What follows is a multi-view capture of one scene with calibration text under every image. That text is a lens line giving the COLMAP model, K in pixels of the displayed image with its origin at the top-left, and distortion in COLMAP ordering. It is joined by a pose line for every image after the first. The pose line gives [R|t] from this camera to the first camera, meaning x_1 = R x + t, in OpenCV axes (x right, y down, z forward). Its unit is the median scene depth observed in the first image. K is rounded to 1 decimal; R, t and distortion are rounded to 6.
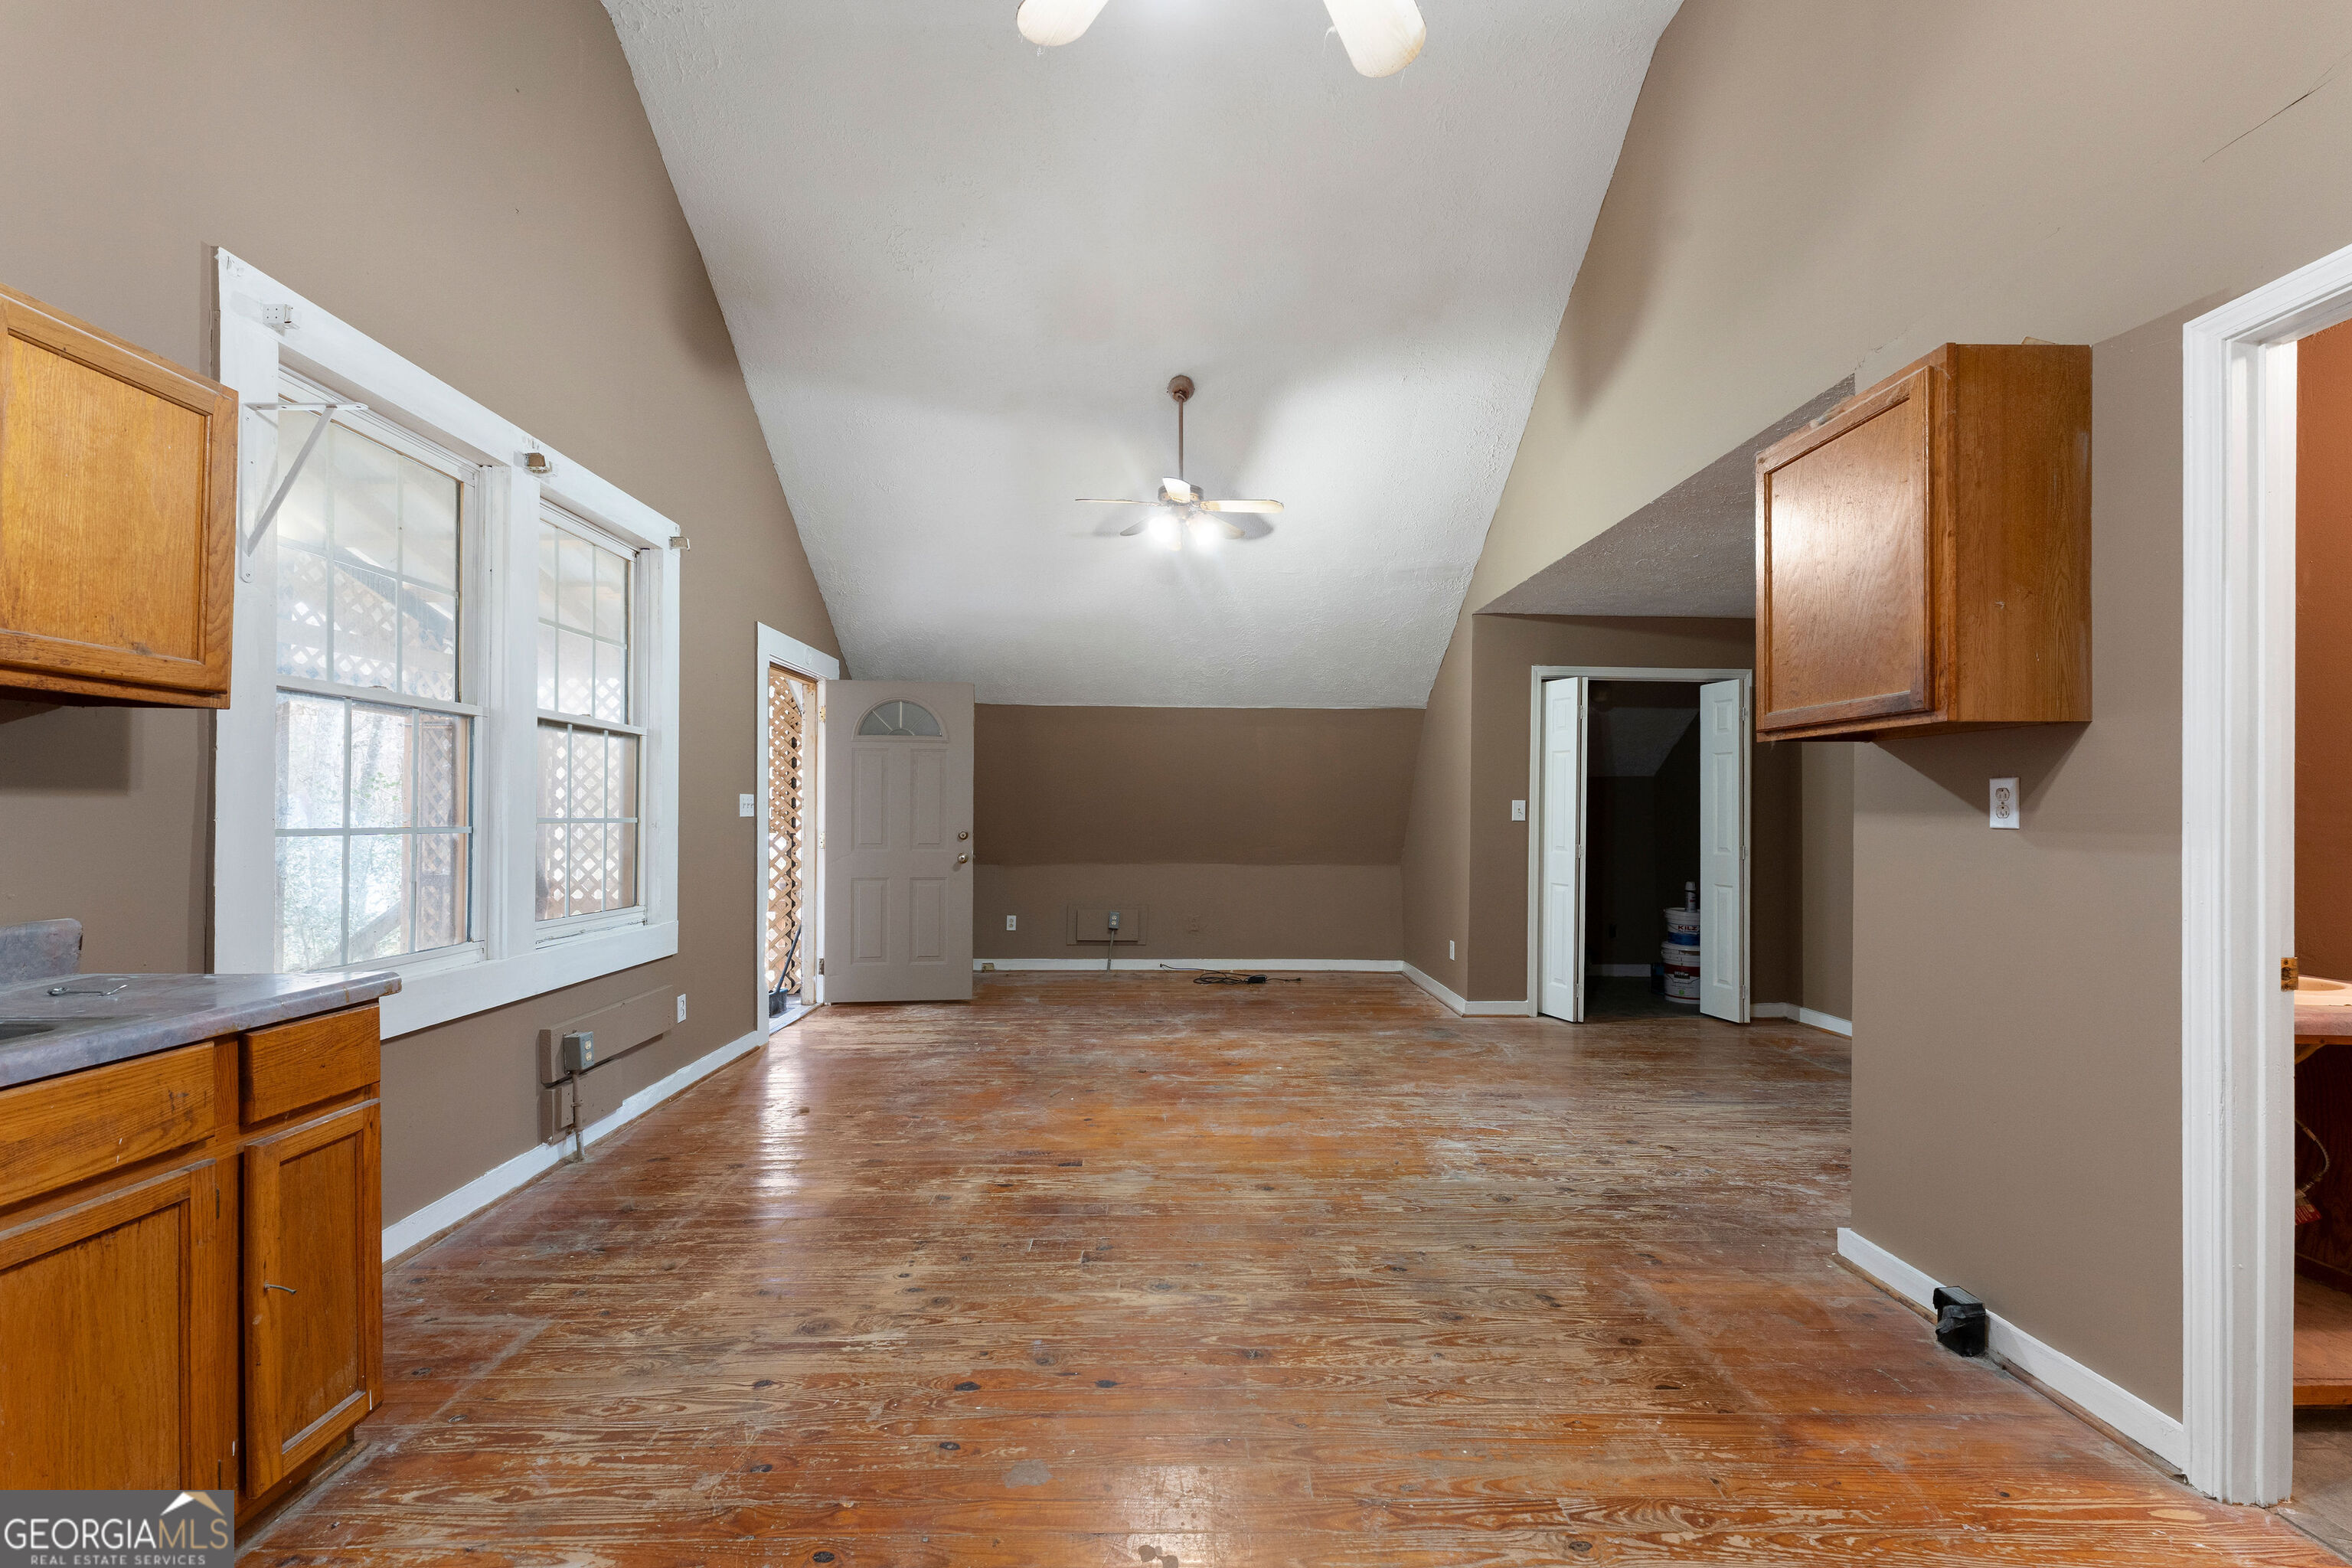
lens RADIAL K [[959.6, 0, 1172.5], [0, 959.6, 802.7], [0, 0, 1]] dist [-0.000539, -0.000257]
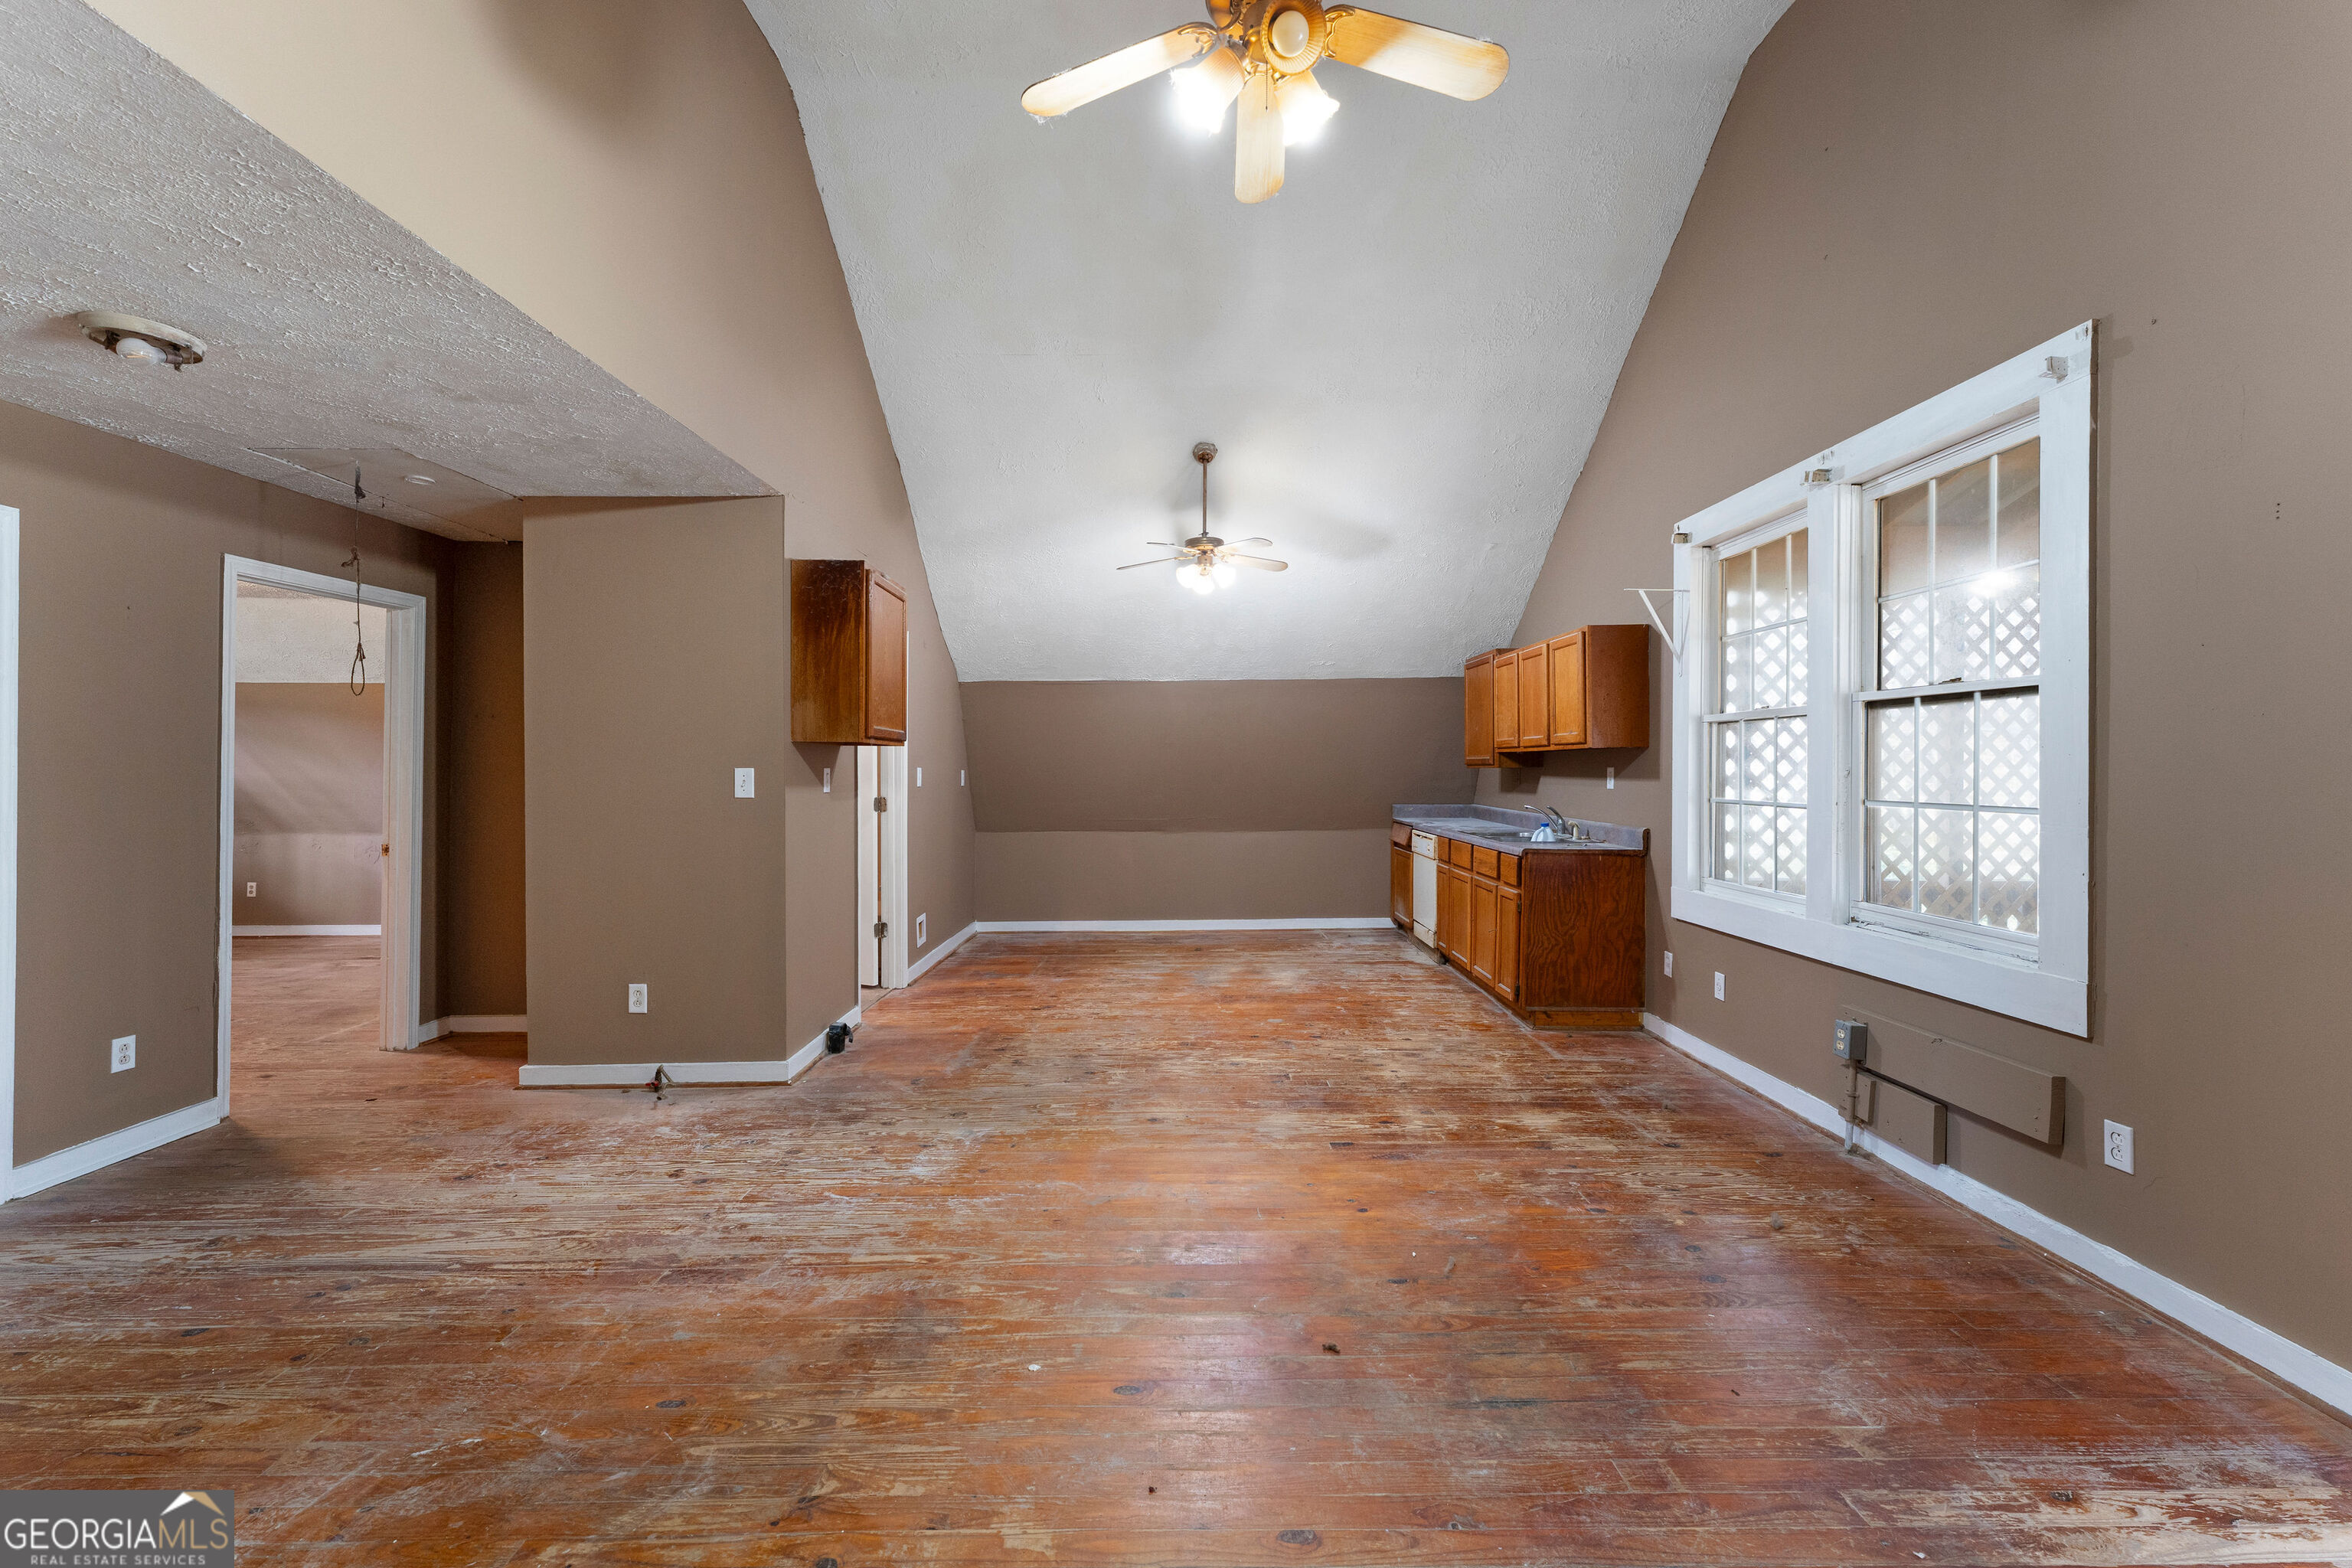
lens RADIAL K [[959.6, 0, 1179.0], [0, 959.6, 781.7], [0, 0, 1]] dist [-0.000539, -0.000257]
pose [[-0.999911, -0.004616, 0.012518, 0.054466], [-0.004618, 0.999989, -0.000126, -0.000343], [-0.012517, -0.000183, -0.999922, 2.065501]]
